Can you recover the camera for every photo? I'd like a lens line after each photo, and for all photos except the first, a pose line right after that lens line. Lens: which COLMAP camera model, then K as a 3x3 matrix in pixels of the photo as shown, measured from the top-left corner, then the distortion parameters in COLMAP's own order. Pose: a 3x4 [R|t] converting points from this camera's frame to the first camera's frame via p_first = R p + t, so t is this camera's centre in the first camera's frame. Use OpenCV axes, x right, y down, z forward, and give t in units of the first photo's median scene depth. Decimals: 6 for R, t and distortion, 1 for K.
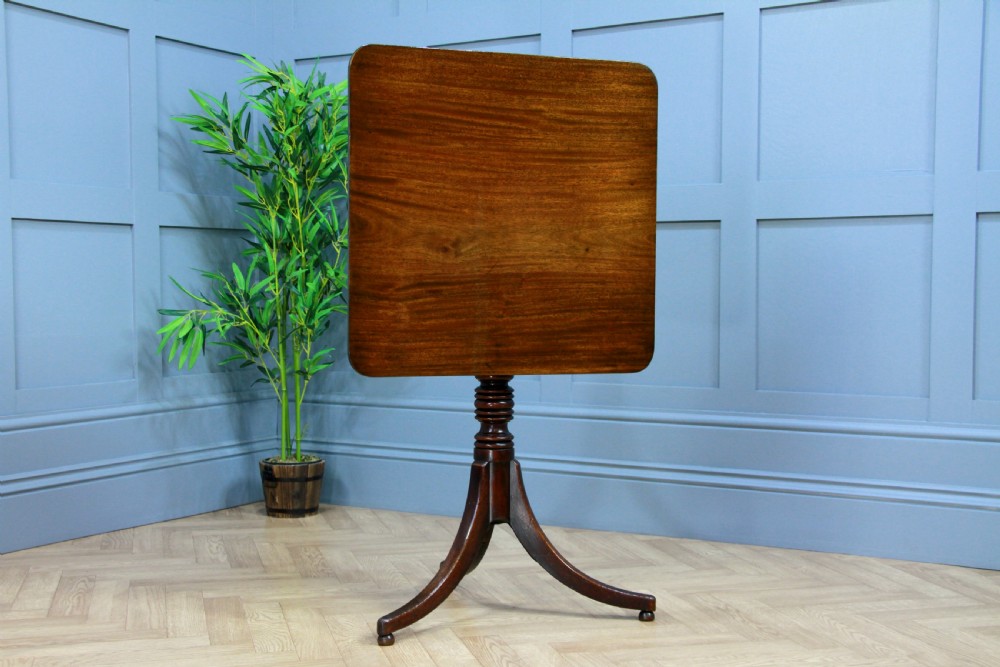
lens RADIAL K [[1368.3, 0, 499.9], [0, 1368.3, 332.2], [0, 0, 1]] dist [0.067623, 0.000000]
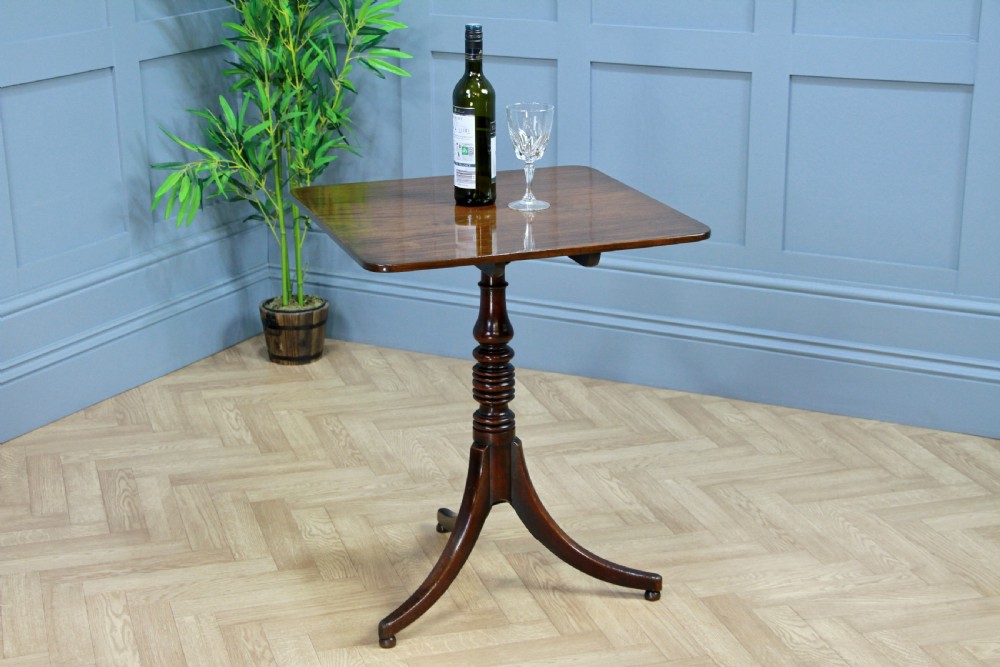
lens RADIAL K [[1866.3, 0, 507.5], [0, 1866.3, 330.0], [0, 0, 1]] dist [0.211257, 0.000000]
pose [[0.999173, -0.018121, 0.036408, -0.055370], [0.008191, 0.966566, 0.256287, -0.235826], [-0.039835, -0.255777, 0.965915, -0.278537]]
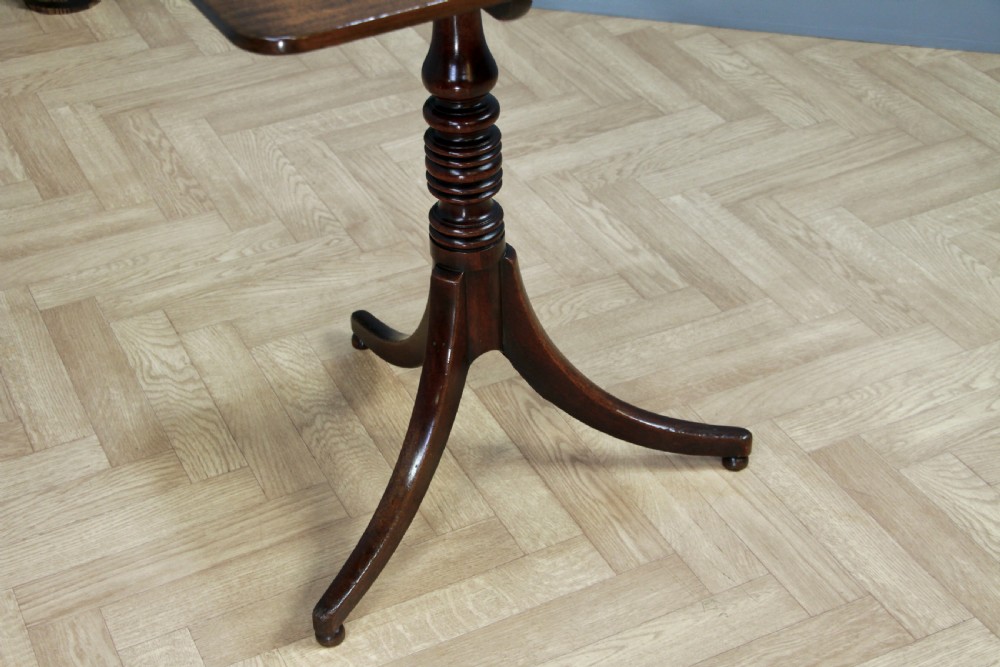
lens RADIAL K [[1628.7, 0, 499.6], [0, 1628.7, 340.3], [0, 0, 1]] dist [0.146270, 0.000000]
pose [[0.979169, -0.139996, 0.147071, -0.094469], [0.034642, 0.828876, 0.558358, -0.178549], [-0.200072, -0.541632, 0.816460, 0.246348]]
